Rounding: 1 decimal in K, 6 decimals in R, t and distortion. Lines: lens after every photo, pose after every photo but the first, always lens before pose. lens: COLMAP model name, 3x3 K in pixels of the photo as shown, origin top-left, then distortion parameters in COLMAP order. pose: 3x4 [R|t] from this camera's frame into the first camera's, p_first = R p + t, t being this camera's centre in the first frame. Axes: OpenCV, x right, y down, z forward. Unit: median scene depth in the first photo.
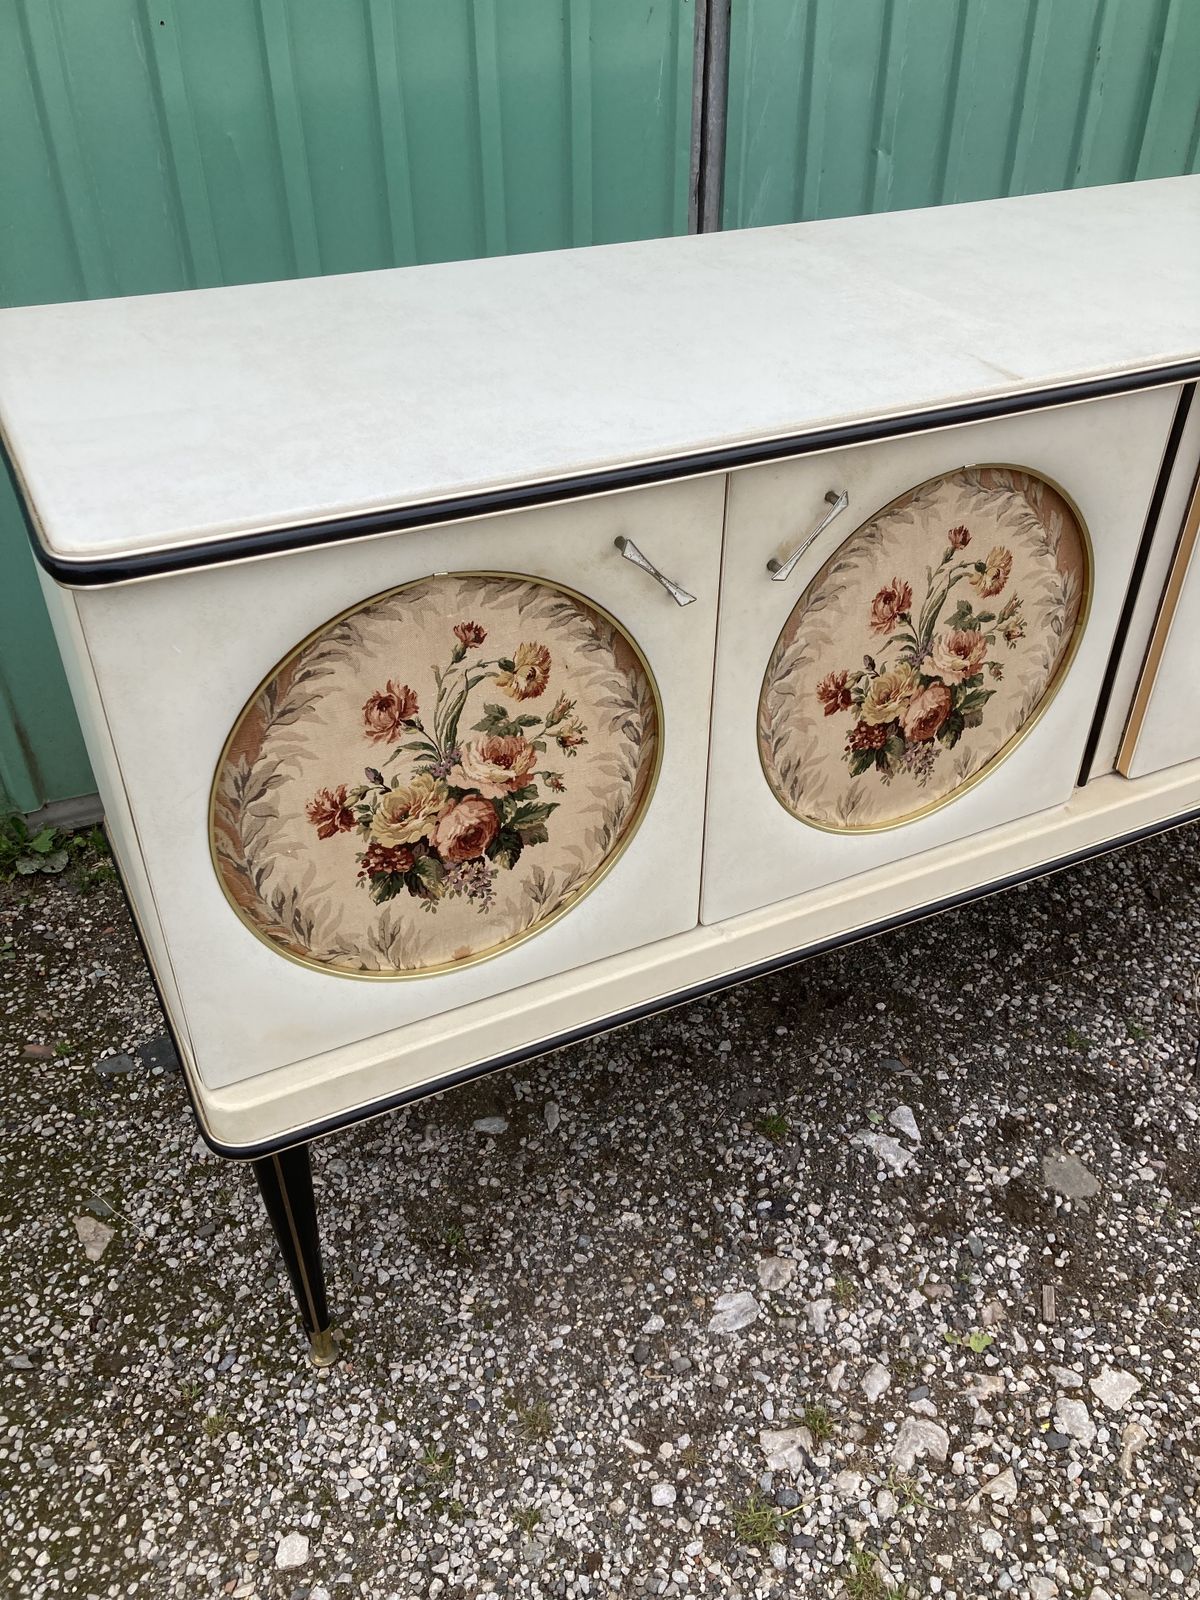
lens RADIAL K [[1302.9, 0, 598.5], [0, 1302.9, 820.3], [0, 0, 1]] dist [0.065489, -0.085872]
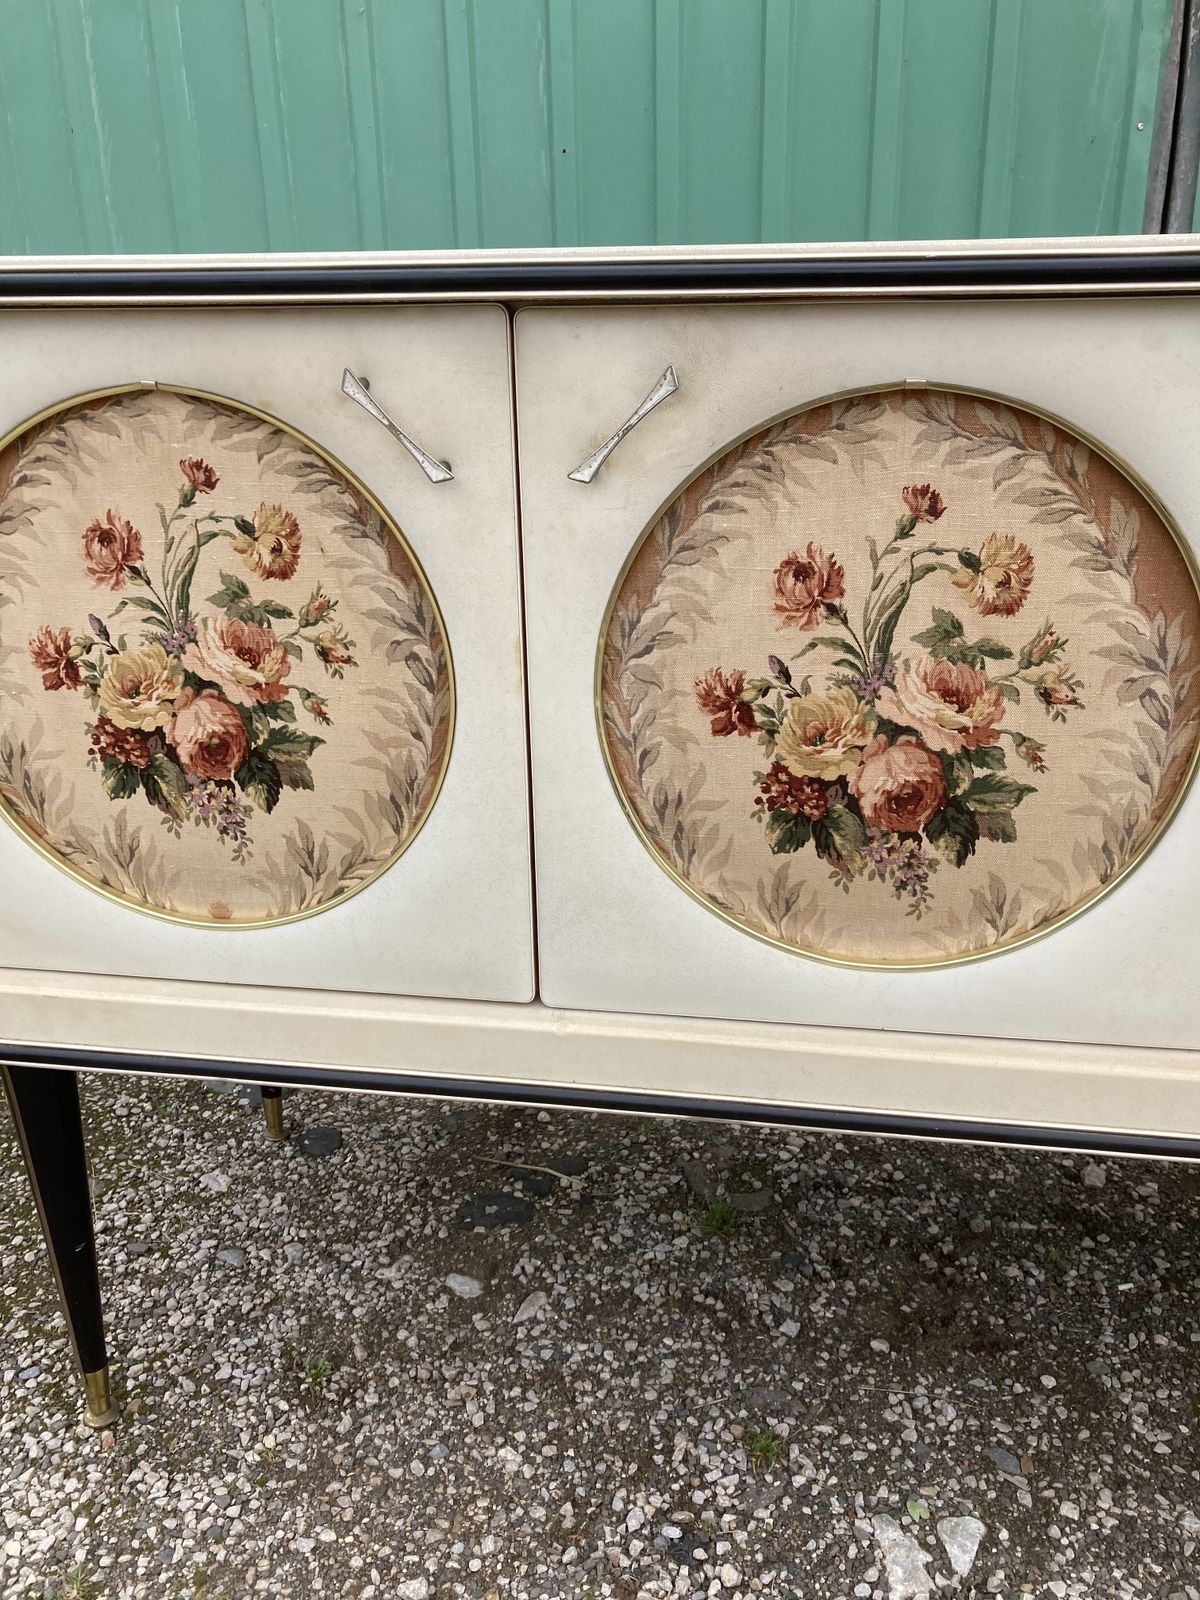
lens RADIAL K [[1291.7, 0, 613.0], [0, 1291.7, 815.0], [0, 0, 1]] dist [0.058228, -0.060962]
pose [[0.812276, 0.192379, -0.550634, 0.483923], [-0.335999, 0.926000, -0.172129, 0.092384], [0.476773, 0.324829, 0.816807, 0.377550]]
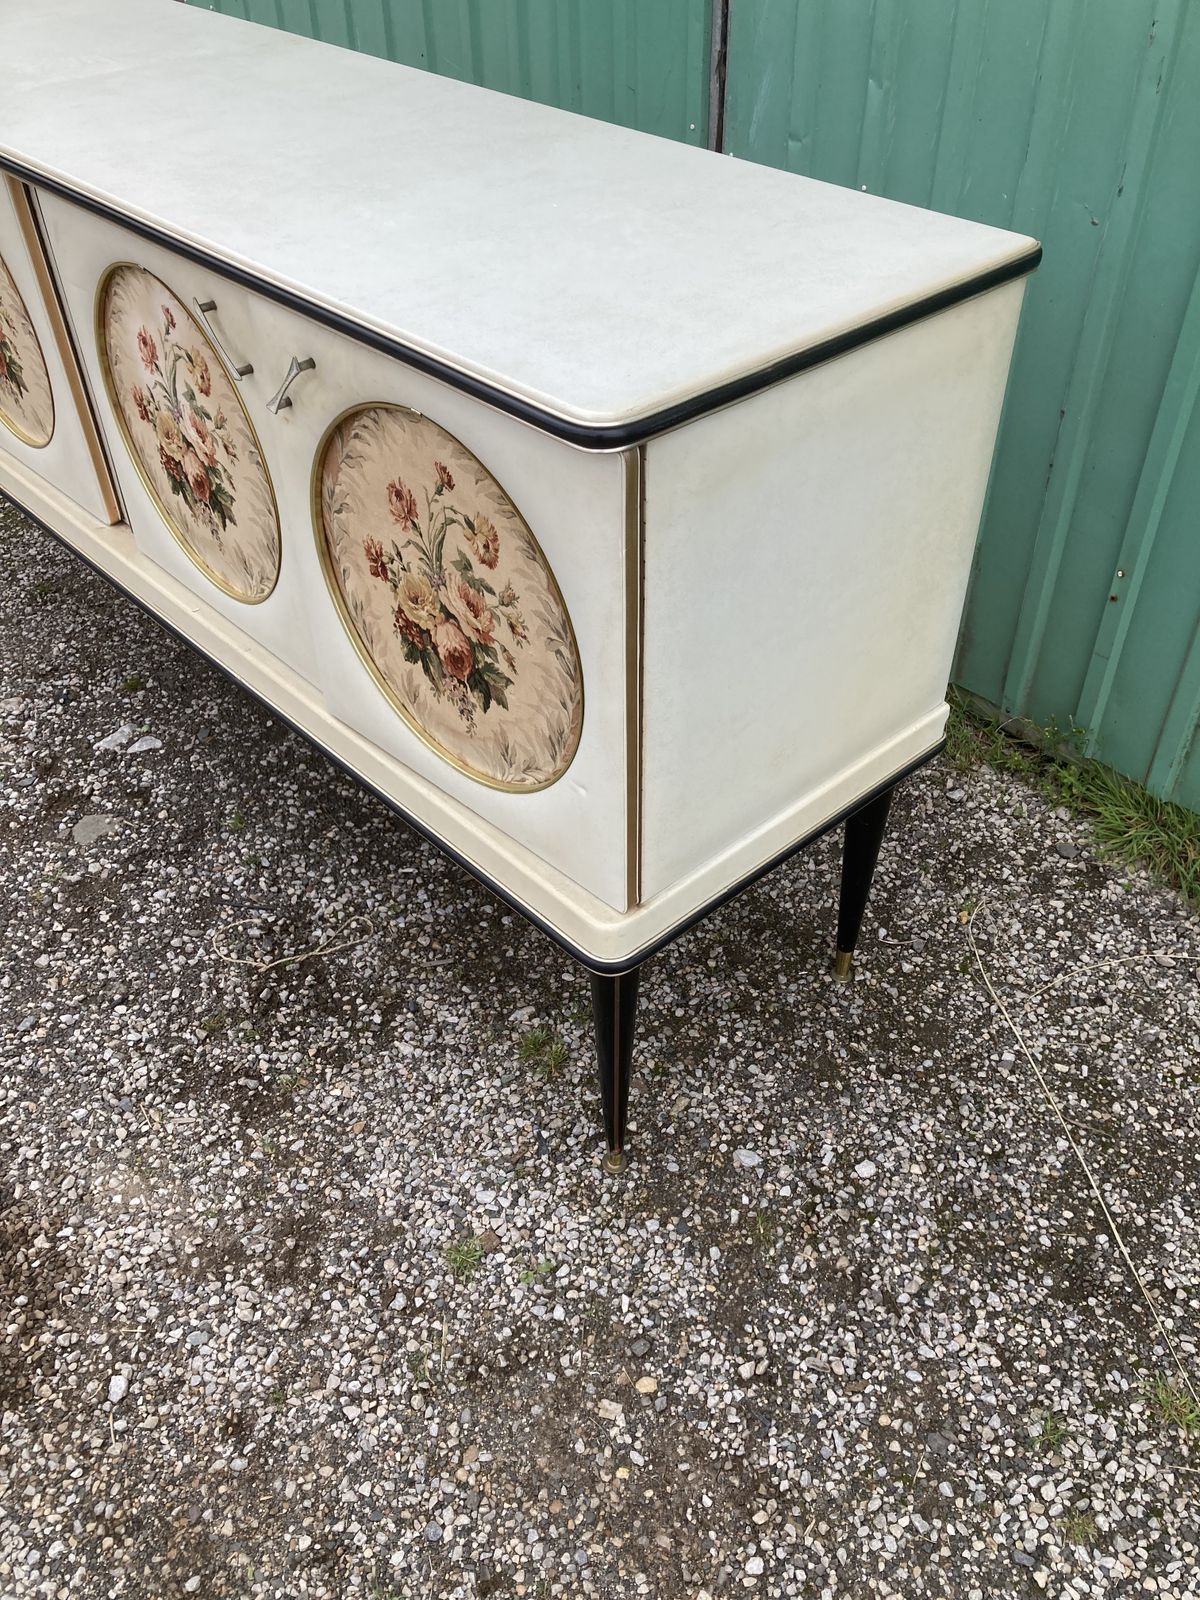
lens RADIAL K [[1304.3, 0, 591.4], [0, 1304.3, 830.1], [0, 0, 1]] dist [0.067543, -0.086245]
pose [[0.261806, 0.632892, -0.728632, 1.733182], [-0.553682, 0.716864, 0.423725, -0.648221], [0.790502, 0.292496, 0.538100, 0.865328]]
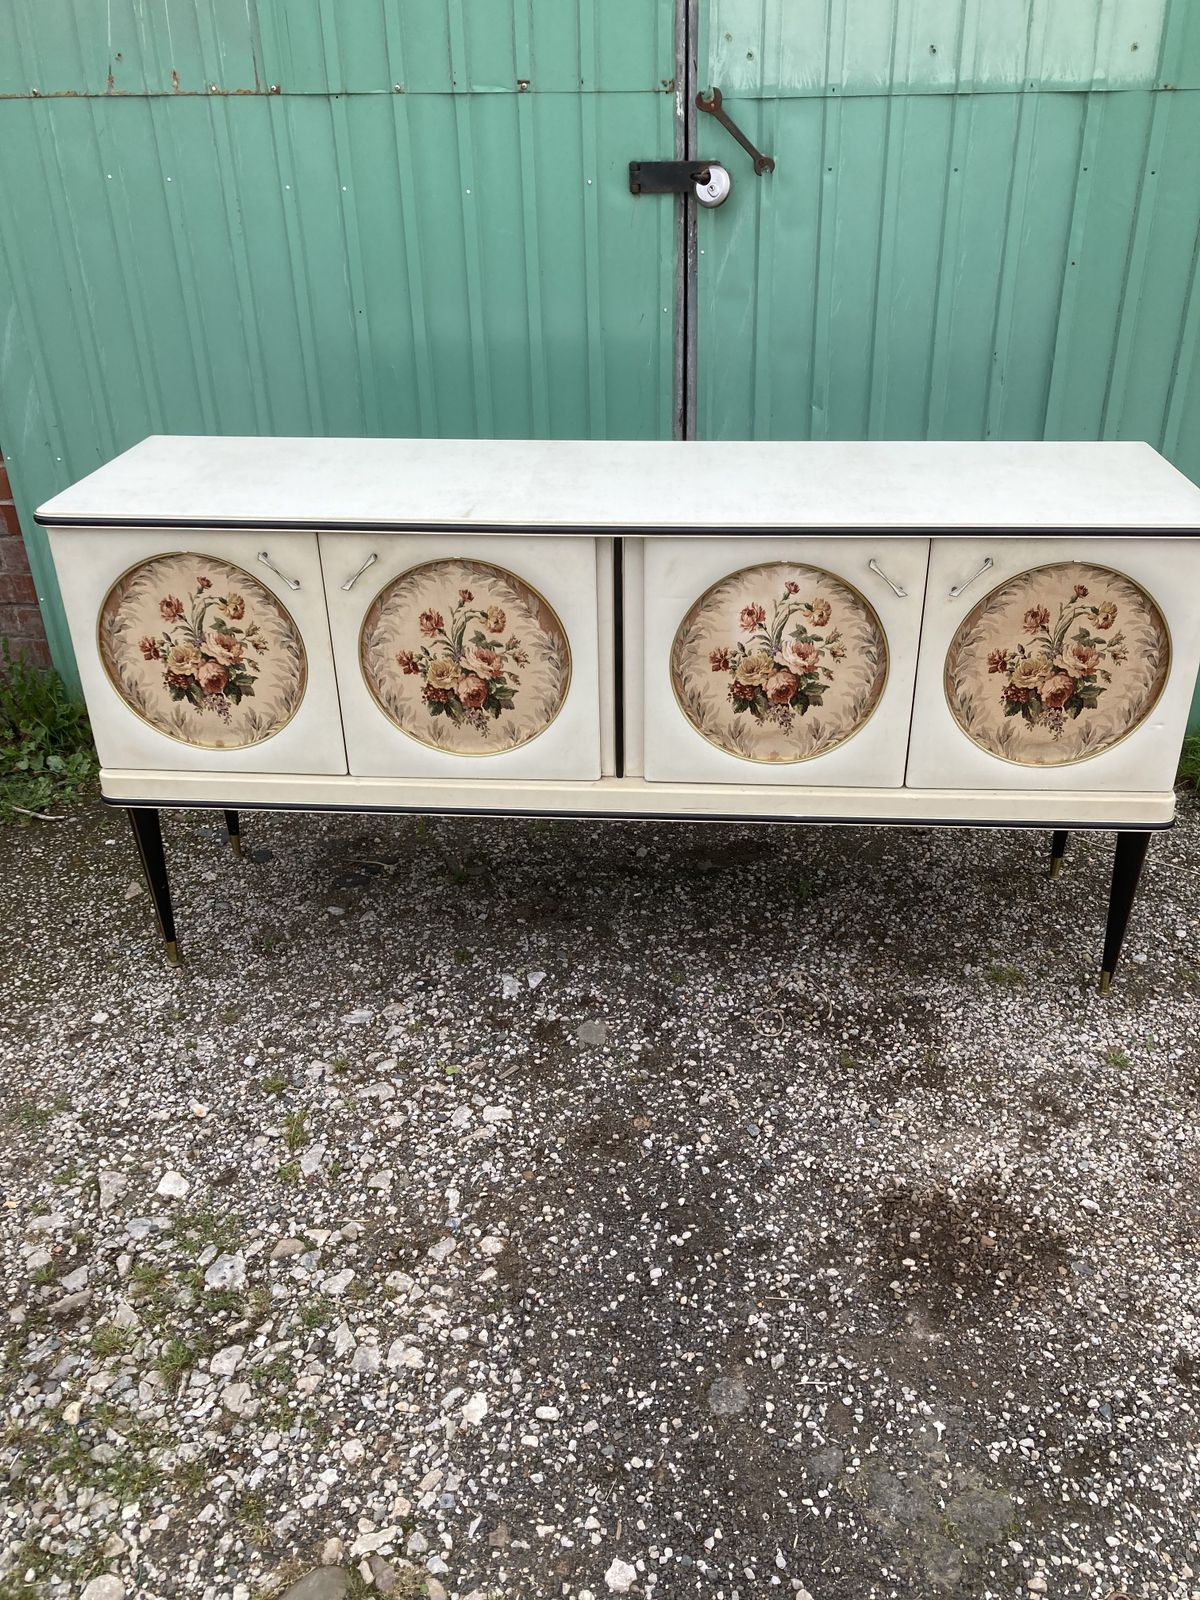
lens RADIAL K [[1295.1, 0, 631.0], [0, 1295.1, 792.7], [0, 0, 1]] dist [0.035242, 0.009467]
pose [[0.860881, 0.232220, -0.452724, 1.274612], [-0.293937, 0.953260, -0.069974, 0.115453], [0.415314, 0.193311, 0.888901, -0.505734]]
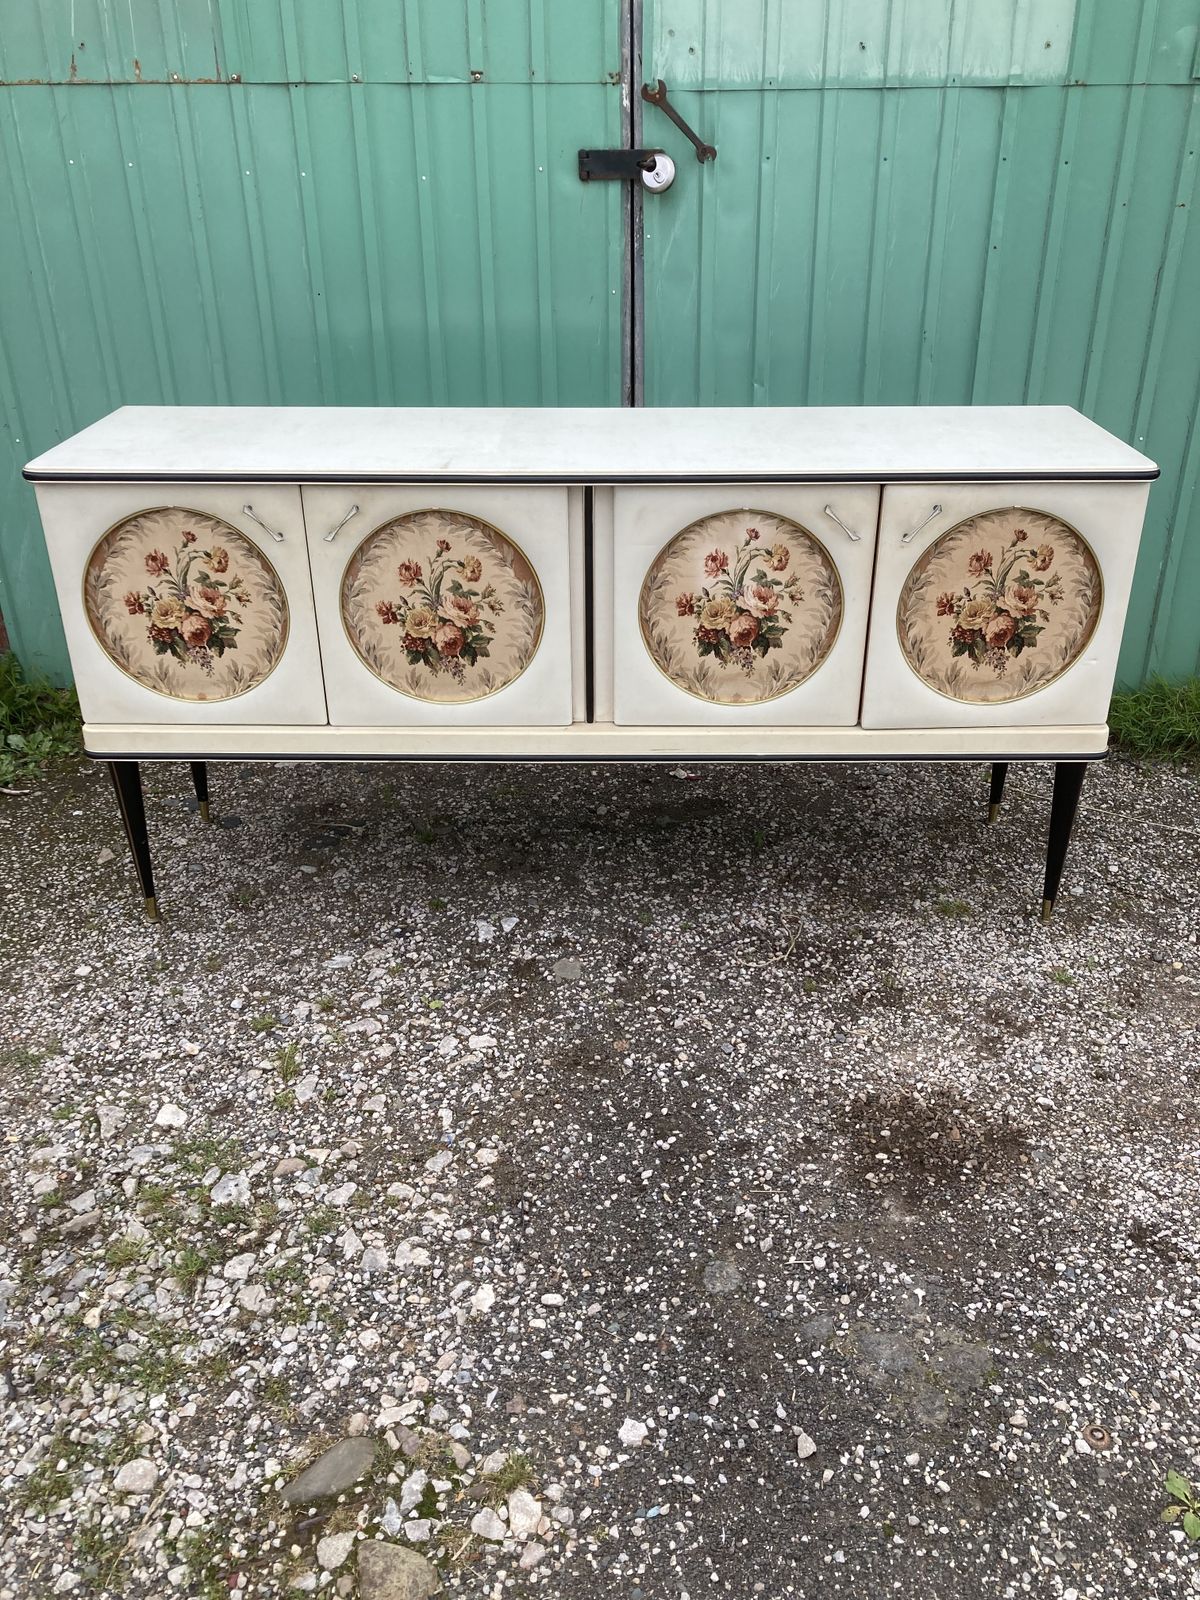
lens RADIAL K [[1284.4, 0, 611.6], [0, 1284.4, 792.8], [0, 0, 1]] dist [0.064385, -0.072088]
pose [[0.888081, 0.205435, -0.411228, 1.262497], [-0.269501, 0.957397, -0.103727, 0.262848], [0.372400, 0.202944, 0.905611, -0.586896]]
